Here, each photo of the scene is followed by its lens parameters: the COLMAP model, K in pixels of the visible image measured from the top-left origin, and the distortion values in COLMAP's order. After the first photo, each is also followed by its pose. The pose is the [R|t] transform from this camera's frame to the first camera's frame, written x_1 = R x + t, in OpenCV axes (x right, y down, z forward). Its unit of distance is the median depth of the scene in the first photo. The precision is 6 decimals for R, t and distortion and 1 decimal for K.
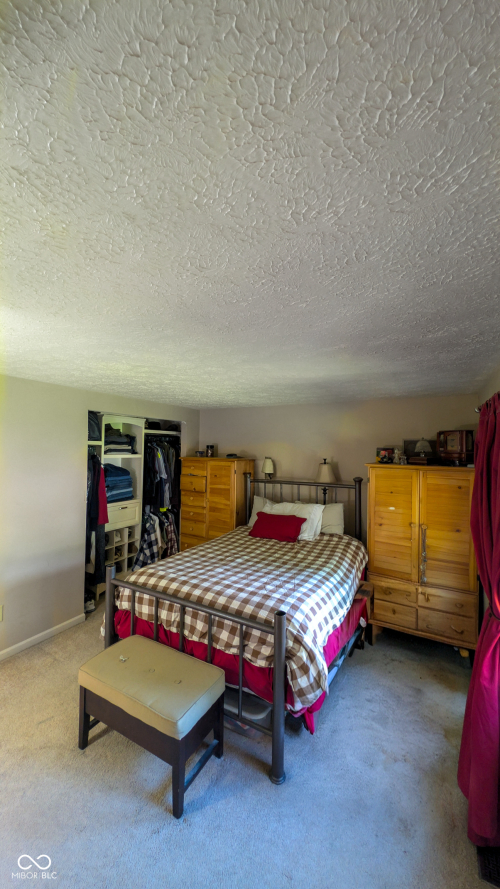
lens RADIAL K [[334.0, 0, 251.6], [0, 334.0, 447.7], [0, 0, 1]] dist [0.000498, -0.000145]
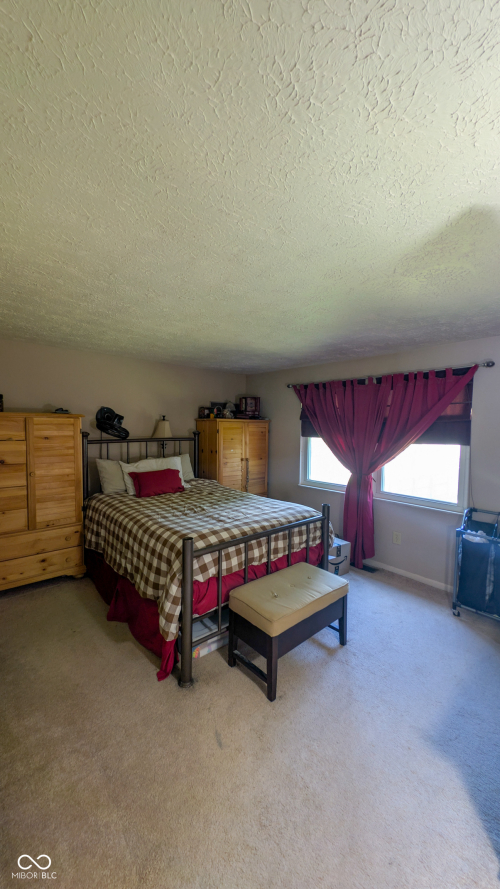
lens RADIAL K [[334.0, 0, 249.9], [0, 334.0, 441.5], [0, 0, 1]] dist [0.000498, -0.000145]
pose [[0.321595, -0.054544, 0.945305, -1.040955], [-0.008382, 0.998136, 0.060444, 0.070818], [-0.946840, -0.027362, 0.320538, 0.576193]]
